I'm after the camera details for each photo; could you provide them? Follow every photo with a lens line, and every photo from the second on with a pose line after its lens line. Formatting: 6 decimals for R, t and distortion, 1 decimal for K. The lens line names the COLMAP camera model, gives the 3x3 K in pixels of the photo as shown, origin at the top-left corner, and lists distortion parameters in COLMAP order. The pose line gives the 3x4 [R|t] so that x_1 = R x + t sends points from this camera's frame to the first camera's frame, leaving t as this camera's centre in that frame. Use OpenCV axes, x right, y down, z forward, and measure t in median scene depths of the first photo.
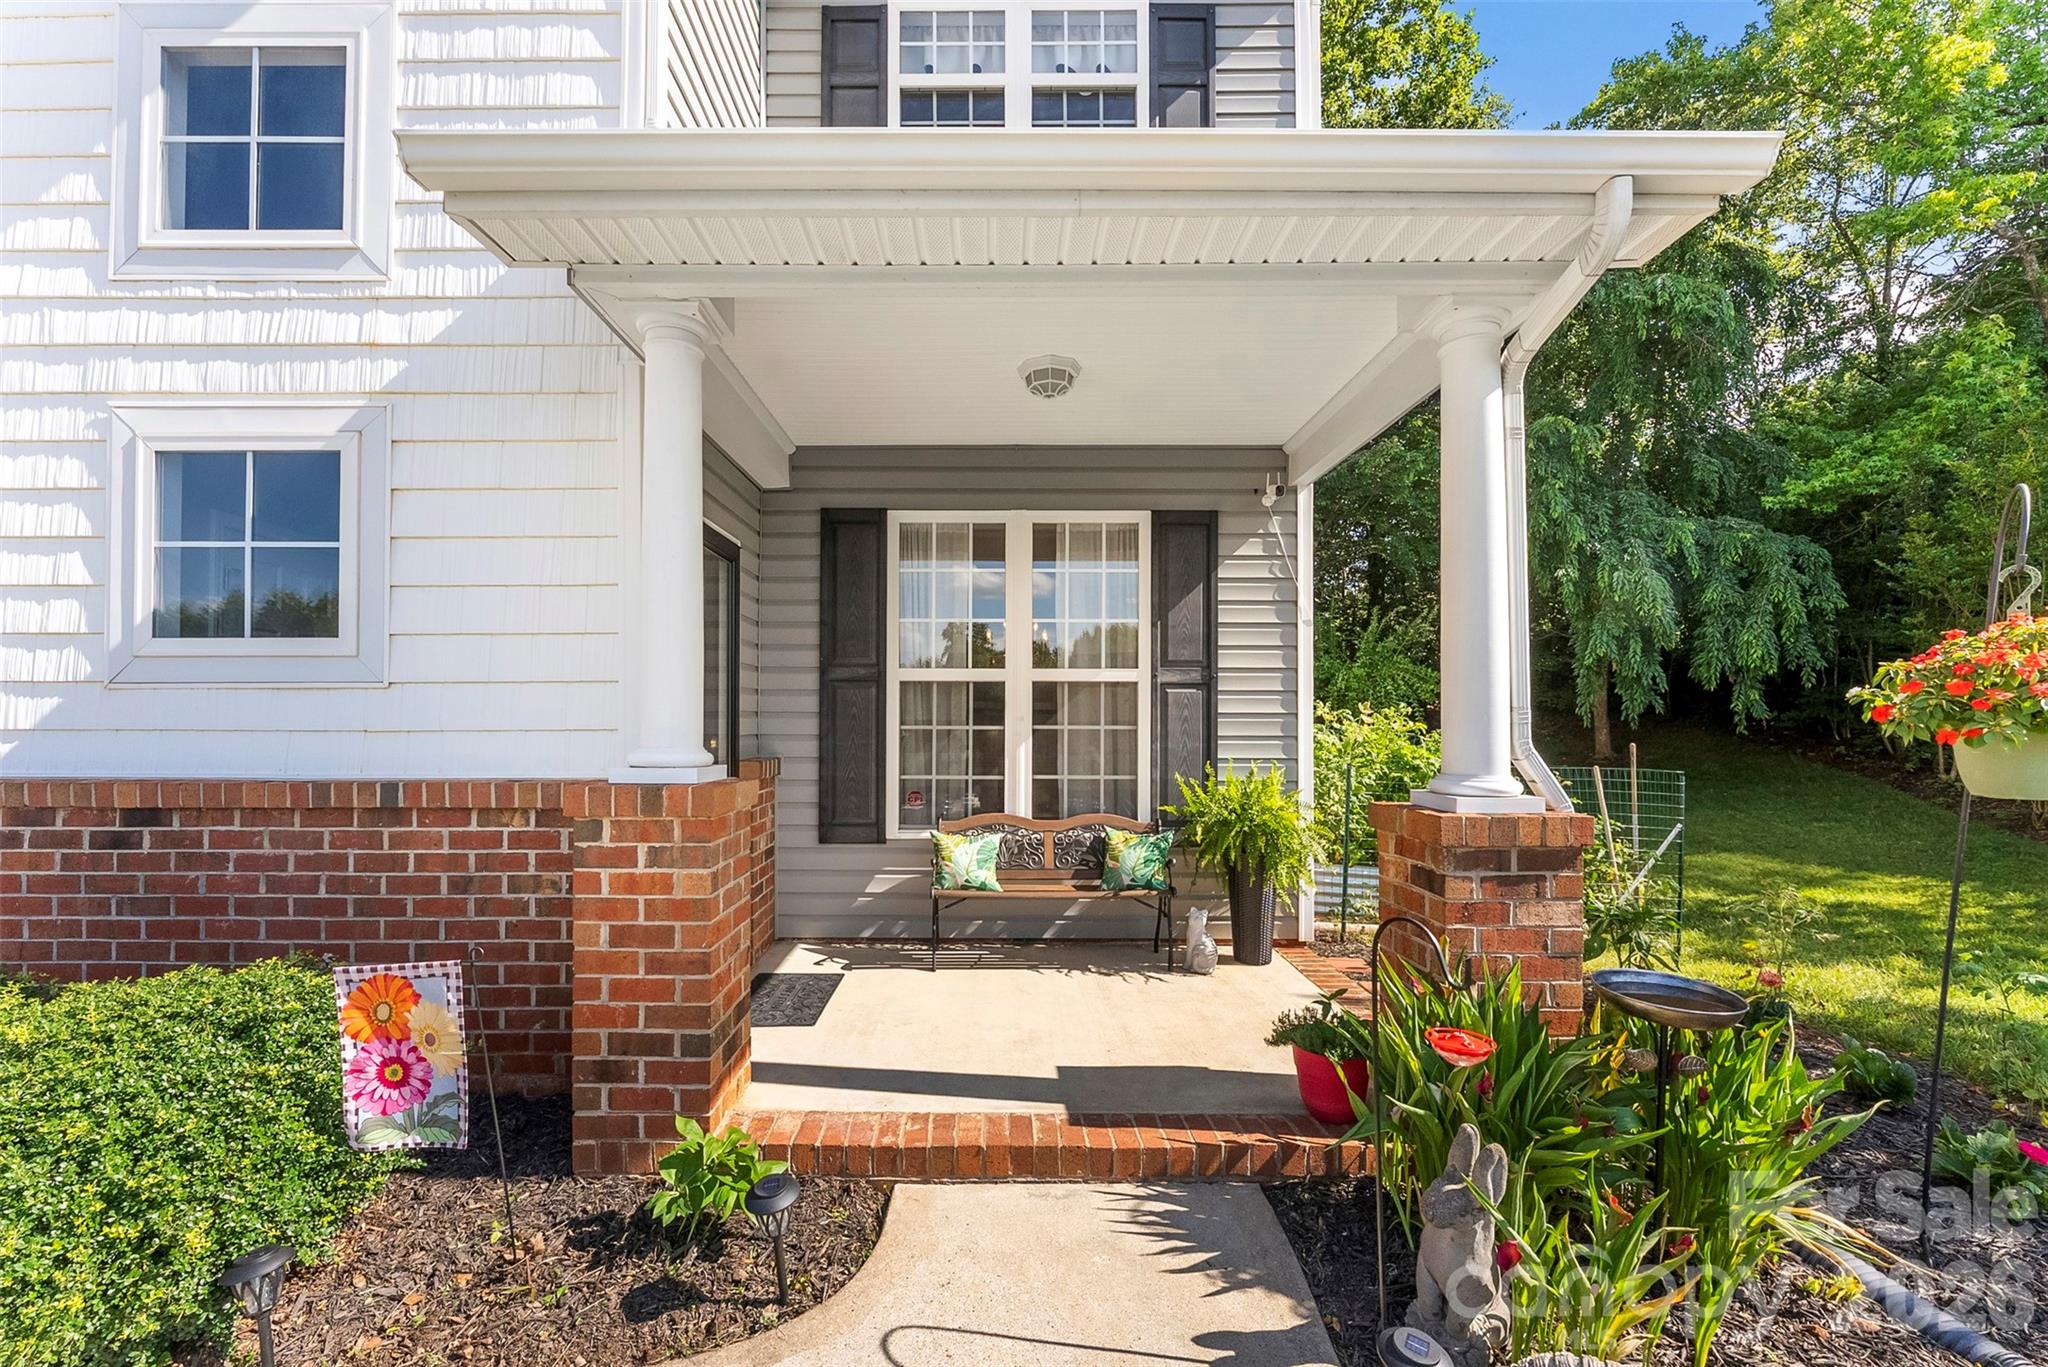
lens RADIAL K [[1661.2, 0, 1023.5], [0, 1661.2, 859.6], [0, 0, 1]] dist [-0.002086, -0.001164]
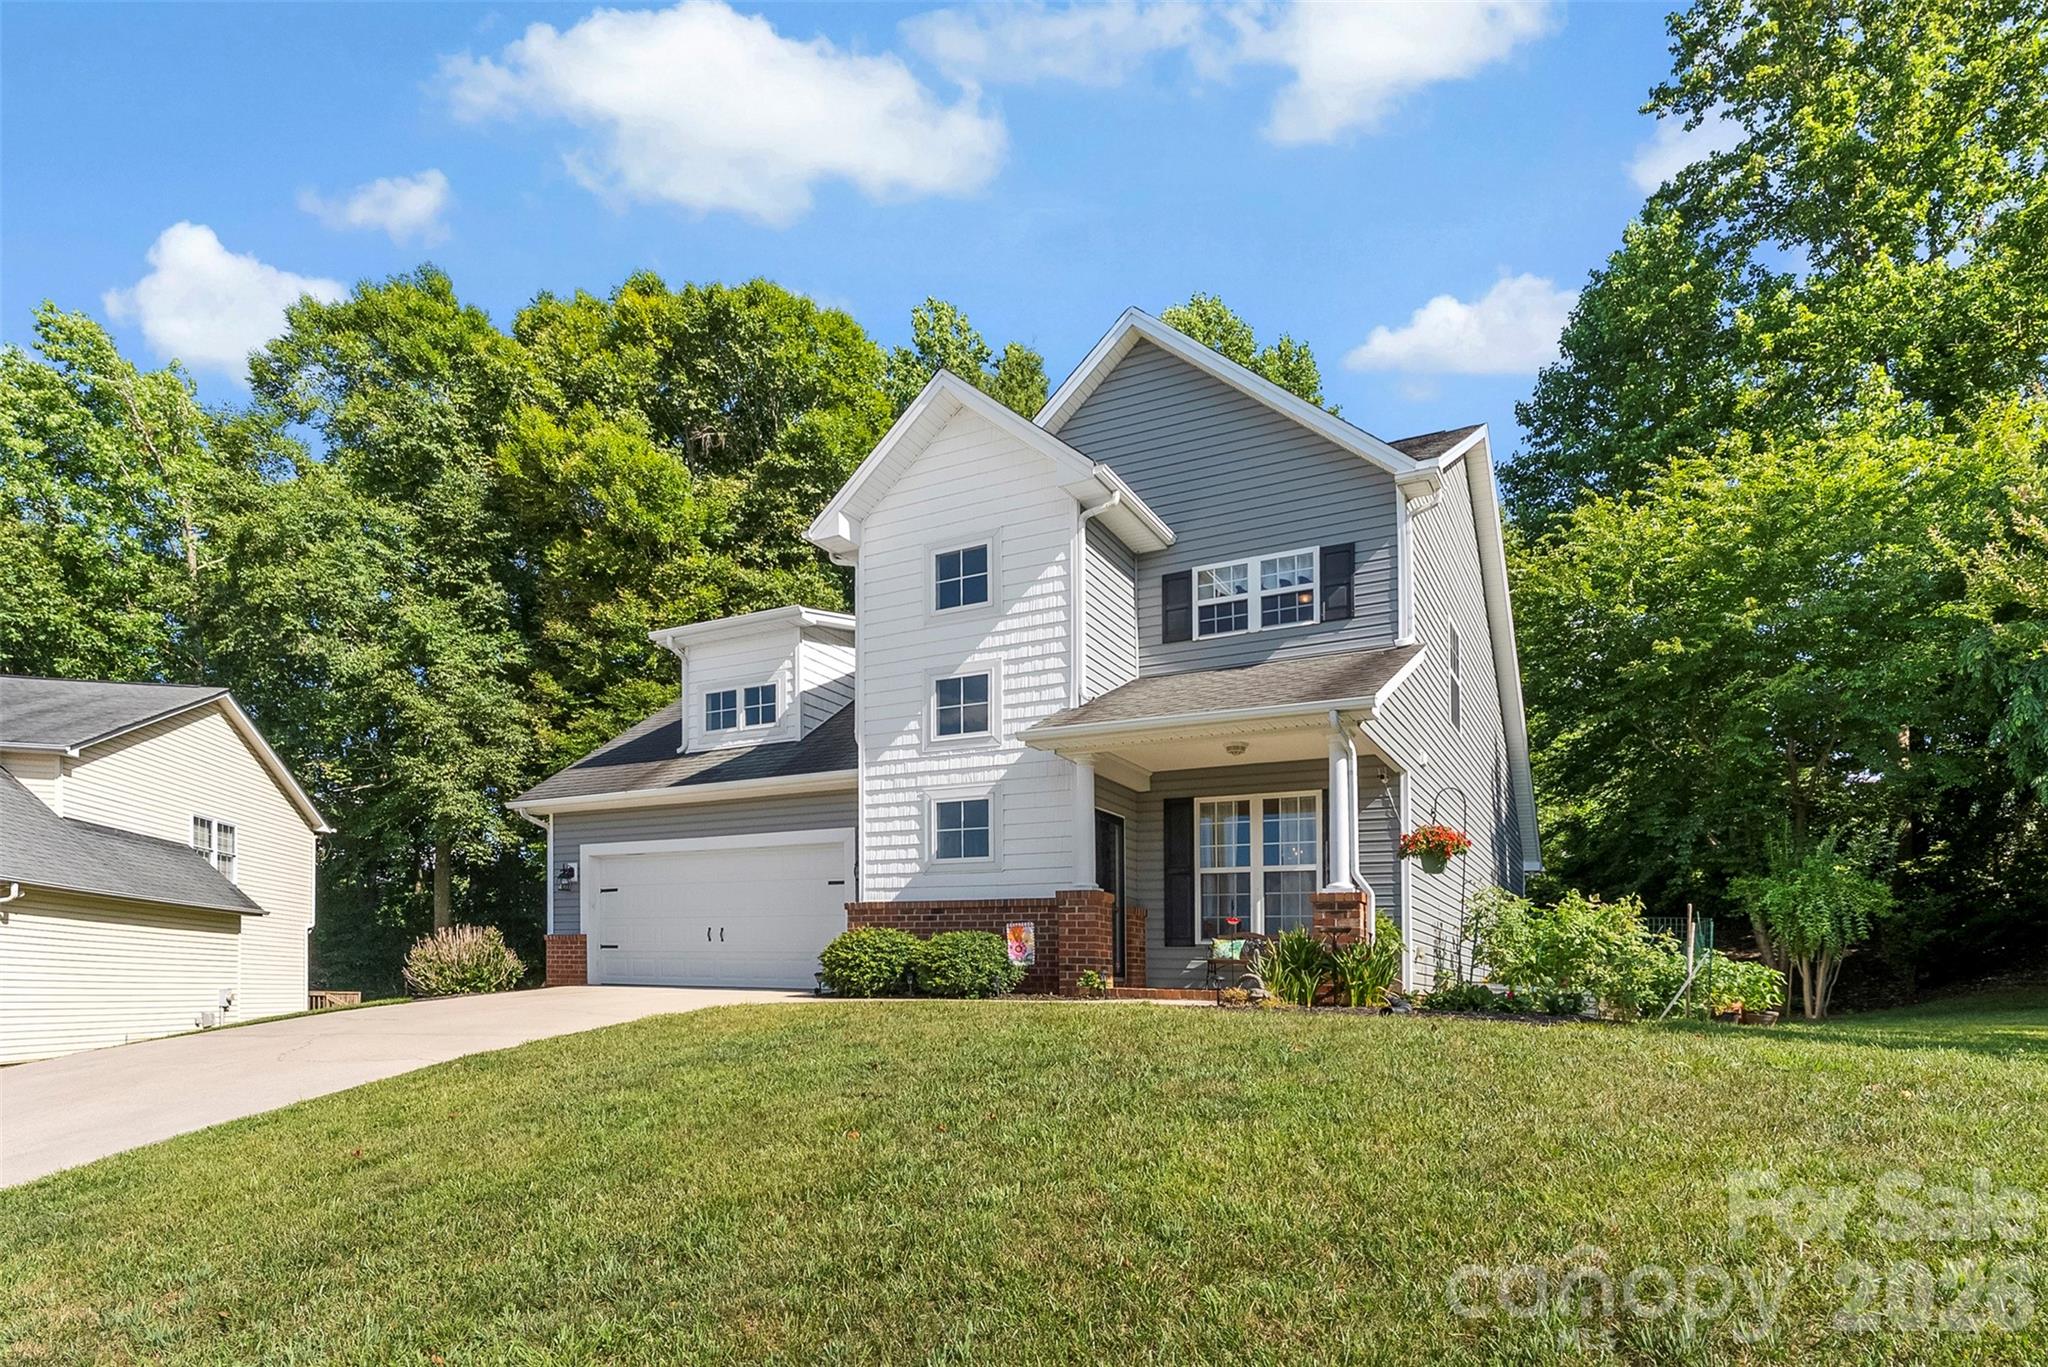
lens RADIAL K [[949.6, 0, 1024.0], [0, 949.6, 683.5], [0, 0, 1]] dist [-0.000246, -0.000004]
pose [[0.954411, -0.096055, -0.282620, 0.194442], [0.002081, 0.948928, -0.315486, 0.120419], [0.298490, 0.300515, 0.905867, -0.702365]]
